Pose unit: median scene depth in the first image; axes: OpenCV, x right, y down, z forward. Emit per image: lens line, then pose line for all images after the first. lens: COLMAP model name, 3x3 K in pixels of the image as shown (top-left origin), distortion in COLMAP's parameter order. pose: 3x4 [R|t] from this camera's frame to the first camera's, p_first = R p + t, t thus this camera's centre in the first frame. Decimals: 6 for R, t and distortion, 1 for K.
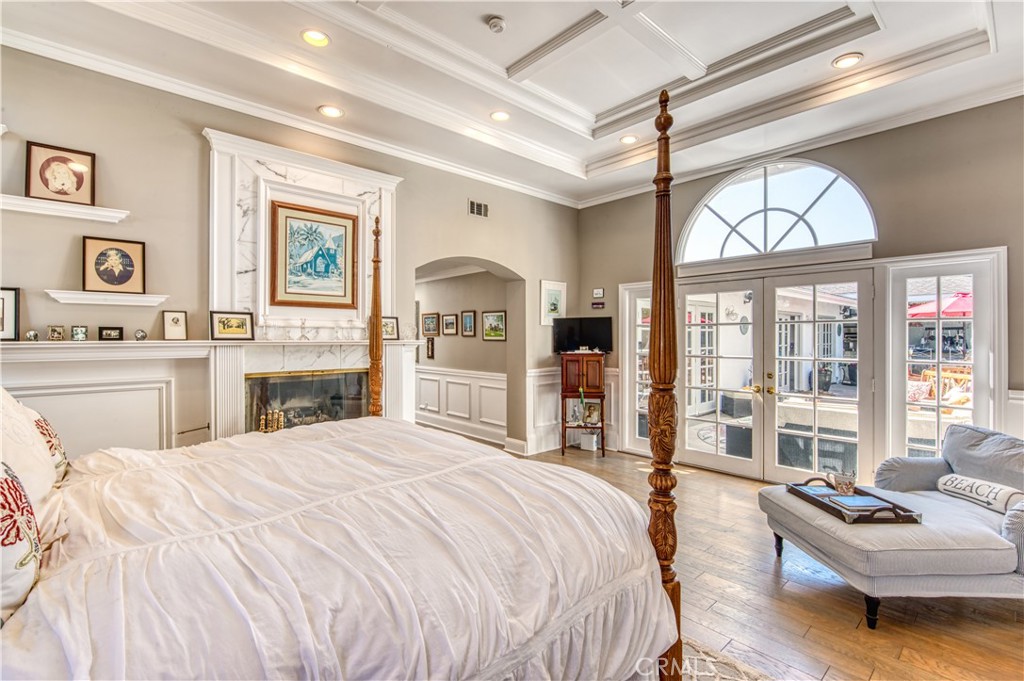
lens RADIAL K [[467.6, 0, 510.3], [0, 467.6, 336.6], [0, 0, 1]] dist [-0.002158, -0.000088]
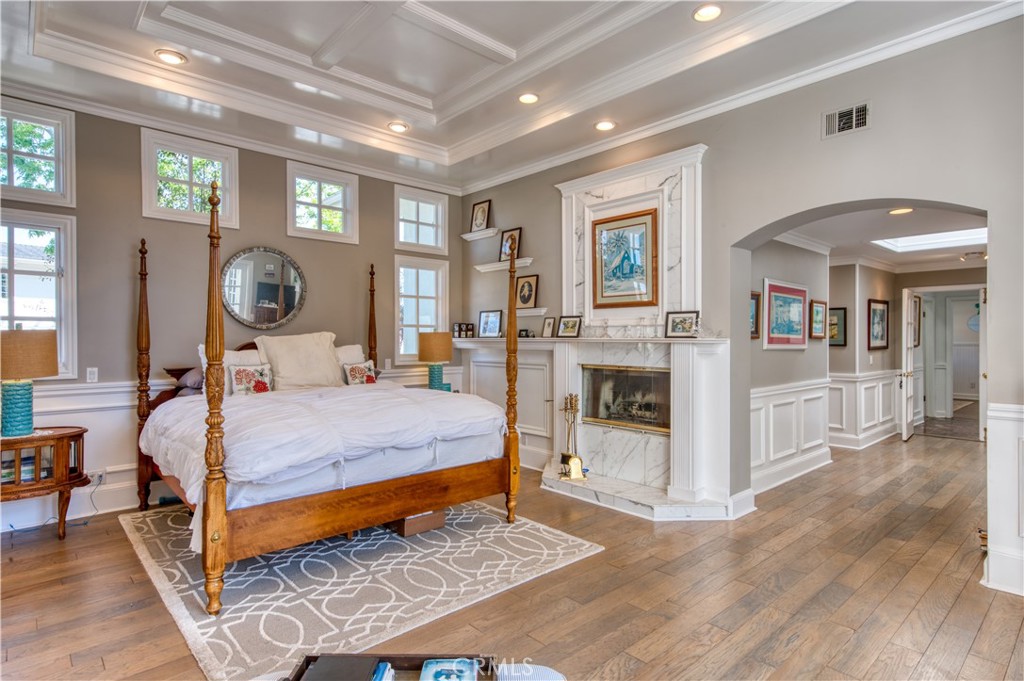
lens RADIAL K [[542.4, 0, 510.7], [0, 542.4, 340.4], [0, 0, 1]] dist [0.026156, 0.000403]
pose [[-0.005925, 0.002995, -0.999978, 0.875125], [-0.001175, 0.999995, 0.003002, 0.010085], [0.999982, 0.001193, -0.005921, 0.788043]]
